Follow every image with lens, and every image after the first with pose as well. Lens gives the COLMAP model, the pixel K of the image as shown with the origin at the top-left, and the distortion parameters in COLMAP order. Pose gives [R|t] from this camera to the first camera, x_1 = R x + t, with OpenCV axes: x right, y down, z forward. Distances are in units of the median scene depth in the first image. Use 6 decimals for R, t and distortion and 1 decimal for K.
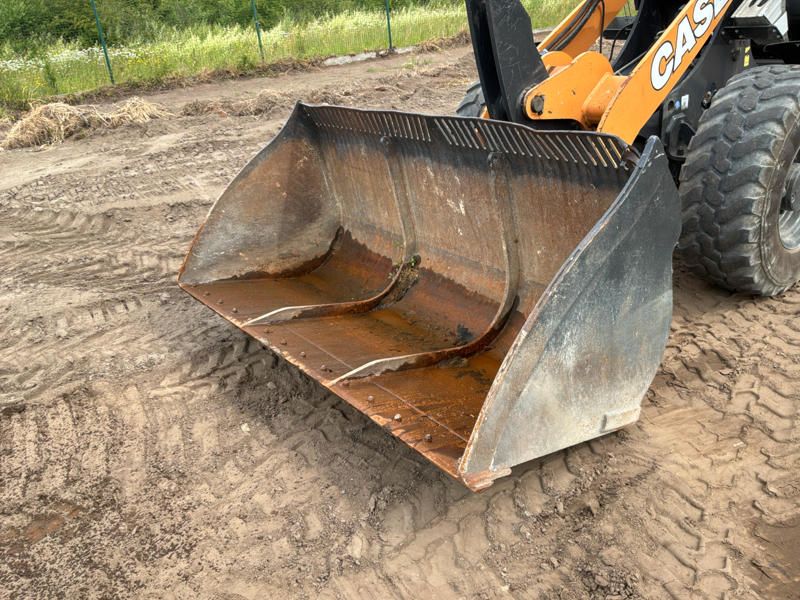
lens RADIAL K [[661.7, 0, 389.8], [0, 661.7, 296.0], [0, 0, 1]] dist [0.110170, -0.193610]
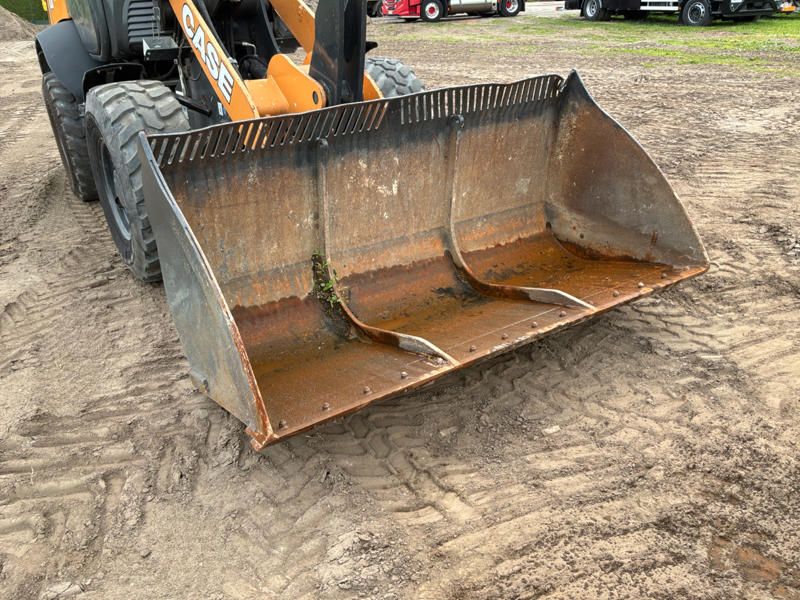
lens RADIAL K [[661.7, 0, 395.5], [0, 661.7, 302.6], [0, 0, 1]] dist [0.110170, -0.193610]
pose [[0.090411, -0.340635, 0.935838, -0.905951], [0.446853, 0.853661, 0.267553, -0.251562], [-0.890027, 0.393992, 0.229394, 0.811458]]
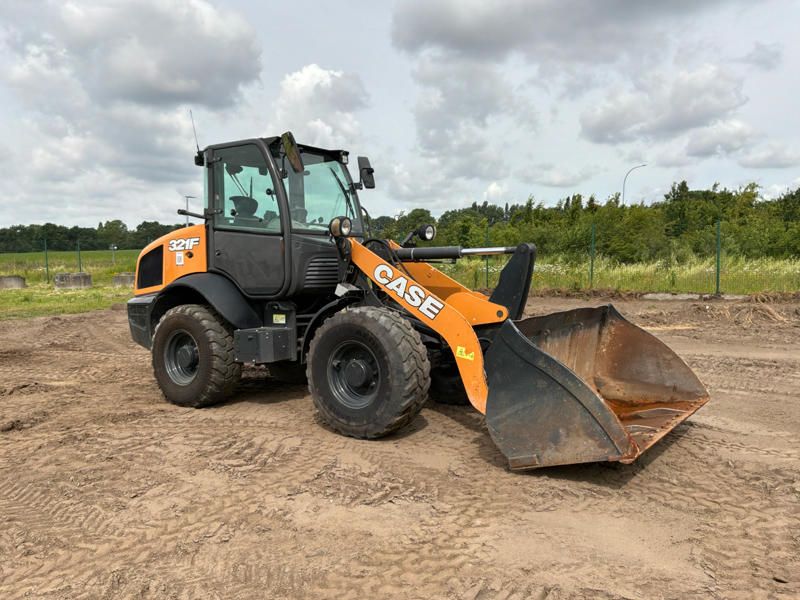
lens RADIAL K [[661.7, 0, 396.3], [0, 661.7, 292.9], [0, 0, 1]] dist [0.110170, -0.193610]
pose [[-0.279564, 0.056027, 0.958491, -1.510985], [0.424420, 0.902675, 0.071027, -0.605122], [-0.861227, 0.426659, -0.276134, 1.764483]]
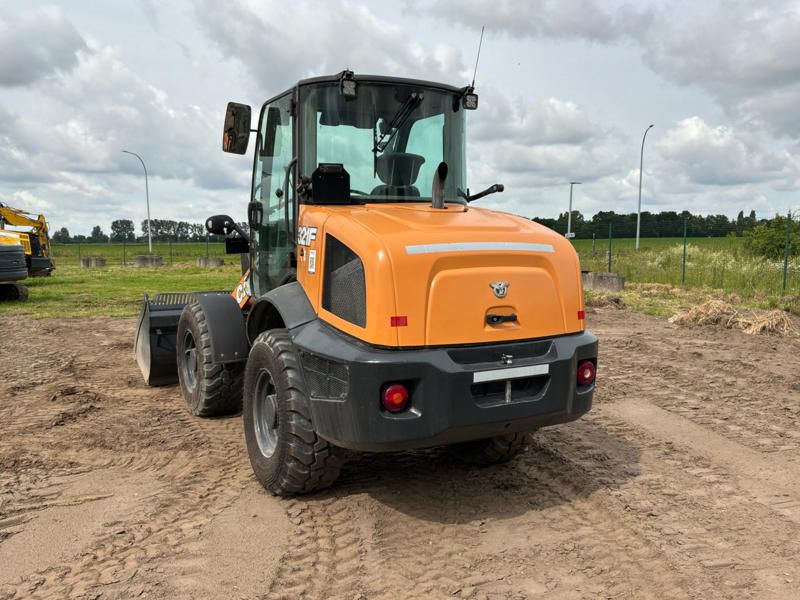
lens RADIAL K [[661.7, 0, 395.8], [0, 661.7, 307.5], [0, 0, 1]] dist [0.110170, -0.193610]
pose [[0.361766, 0.023348, 0.931977, -0.413405], [0.335880, 0.929287, -0.153659, -0.263670], [-0.869661, 0.368621, 0.328342, 0.643480]]
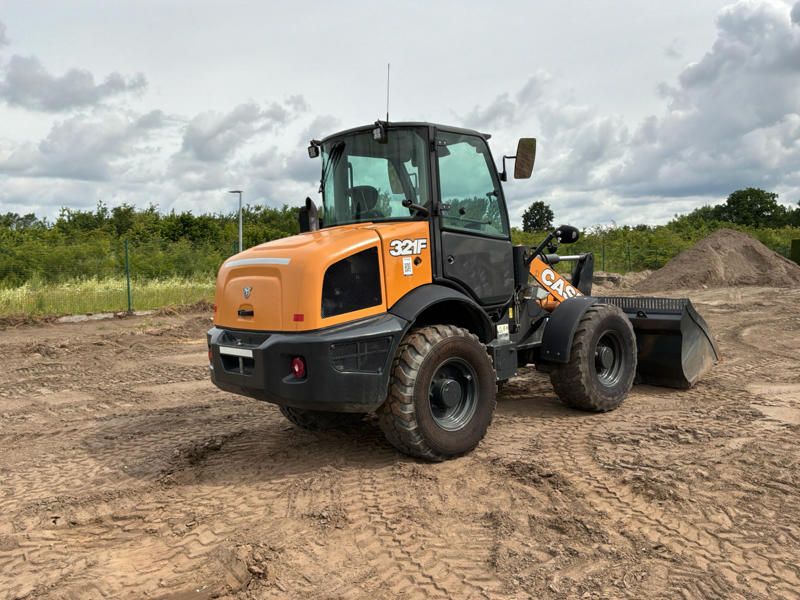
lens RADIAL K [[661.7, 0, 396.3], [0, 661.7, 297.2], [0, 0, 1]] dist [0.110170, -0.193610]
pose [[-0.989499, 0.132172, -0.058498, 1.048630], [0.091641, 0.886664, 0.453243, -1.557824], [0.111774, 0.443123, -0.889465, 3.239167]]
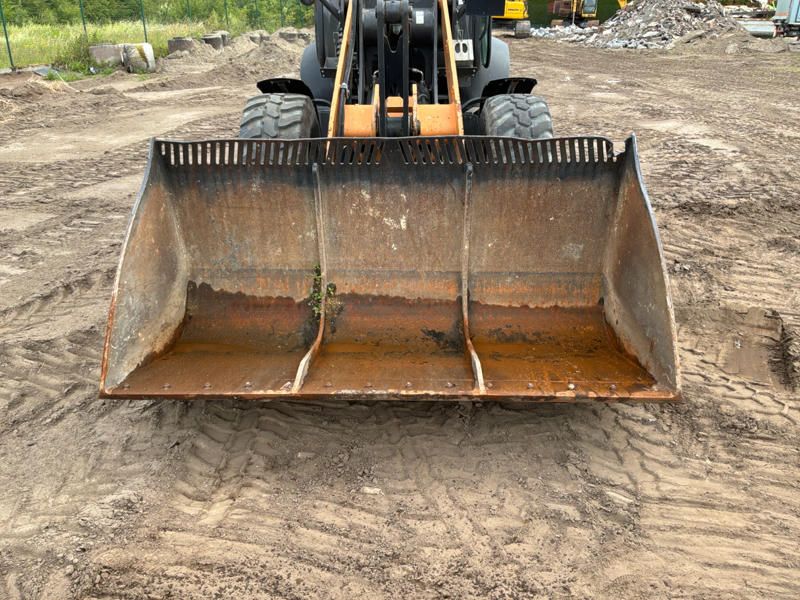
lens RADIAL K [[661.7, 0, 392.8], [0, 661.7, 300.3], [0, 0, 1]] dist [0.110170, -0.193610]
pose [[0.630302, -0.223886, 0.743367, -0.710668], [0.271606, 0.960597, 0.059017, -0.078616], [-0.727290, 0.164705, 0.666275, 0.310232]]
